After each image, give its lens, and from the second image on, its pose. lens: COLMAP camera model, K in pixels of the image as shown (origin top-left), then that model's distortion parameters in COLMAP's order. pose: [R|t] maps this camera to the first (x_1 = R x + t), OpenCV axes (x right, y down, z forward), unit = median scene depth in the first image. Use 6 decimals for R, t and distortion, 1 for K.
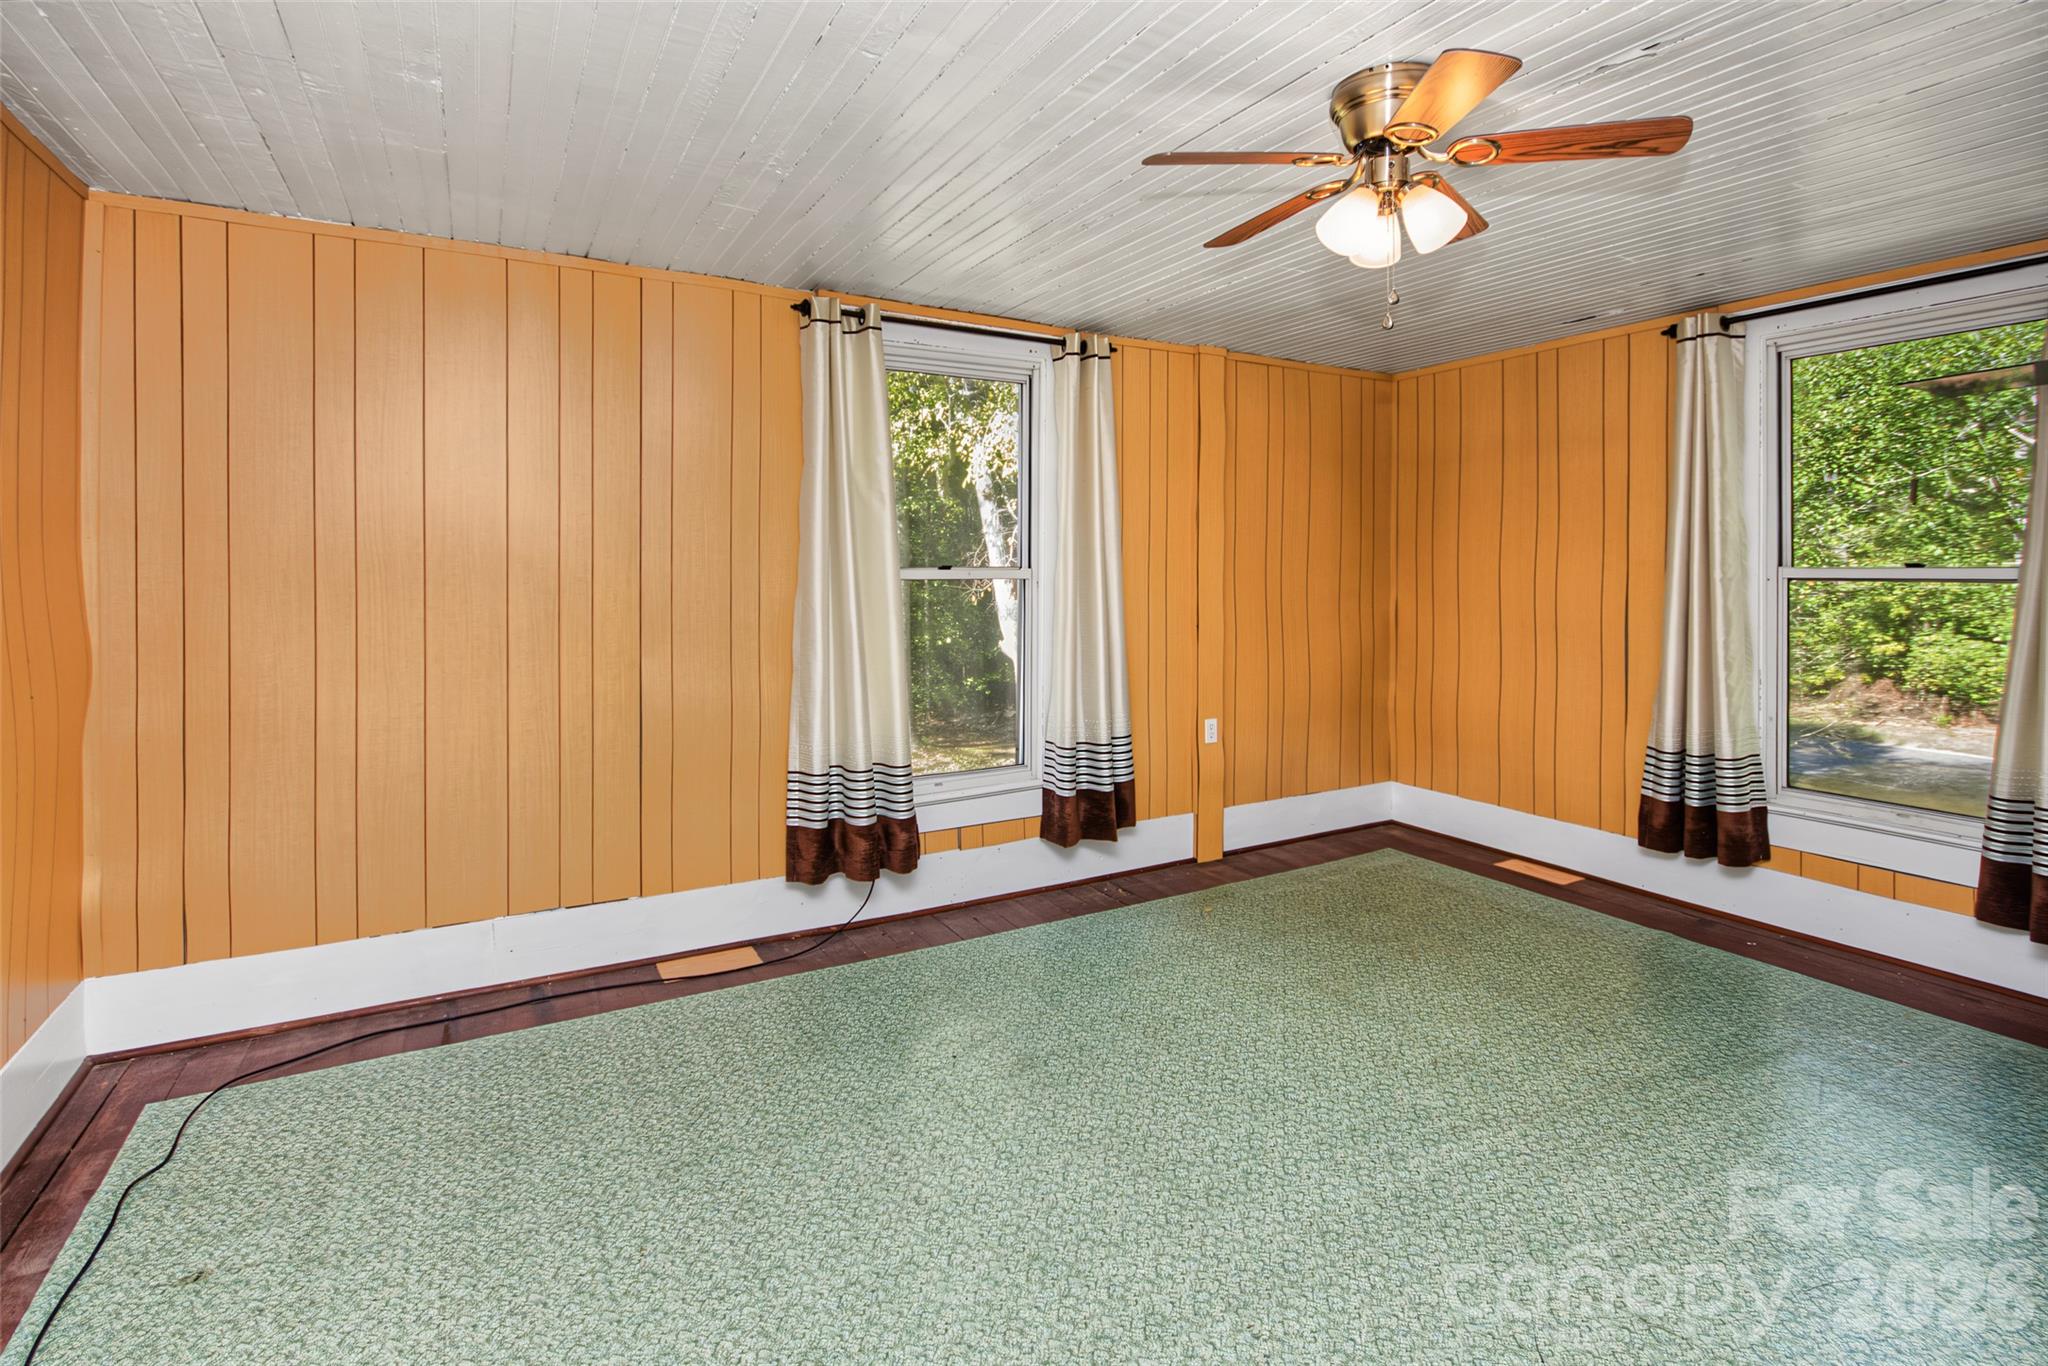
lens RADIAL K [[973.3, 0, 1037.8], [0, 973.3, 570.0], [0, 0, 1]] dist [0.001831, 0.000279]
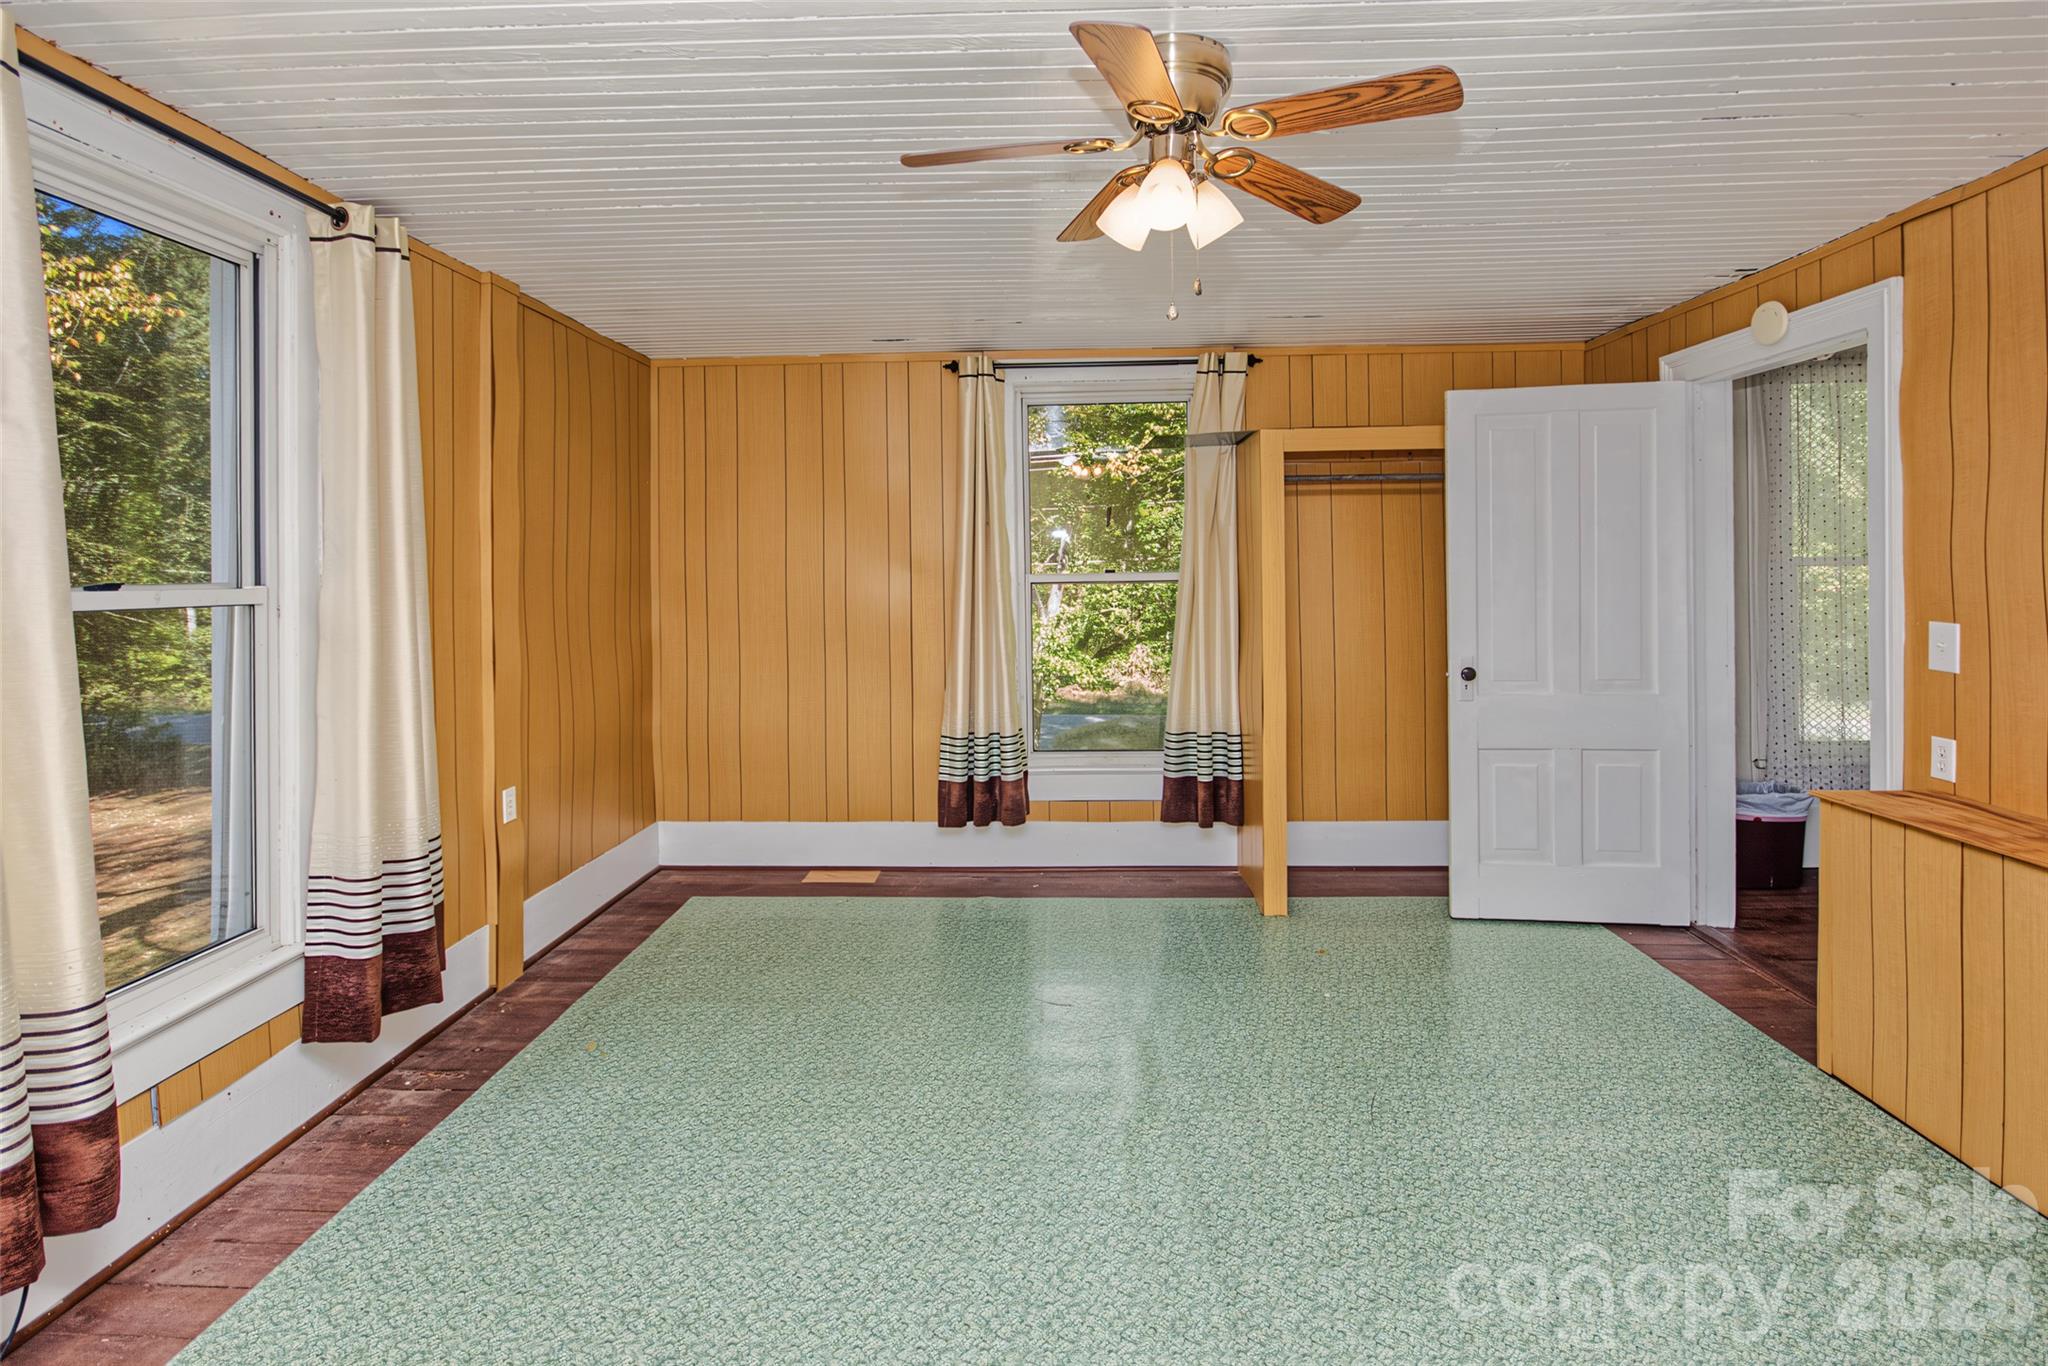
lens RADIAL K [[976.8, 0, 1012.0], [0, 976.8, 576.5], [0, 0, 1]] dist [-0.003407, 0.000296]
pose [[0.542953, -0.010000, 0.839703, -0.271565], [0.016899, 0.999857, 0.000980, -0.000546], [-0.839593, 0.013658, 0.543044, 0.334702]]
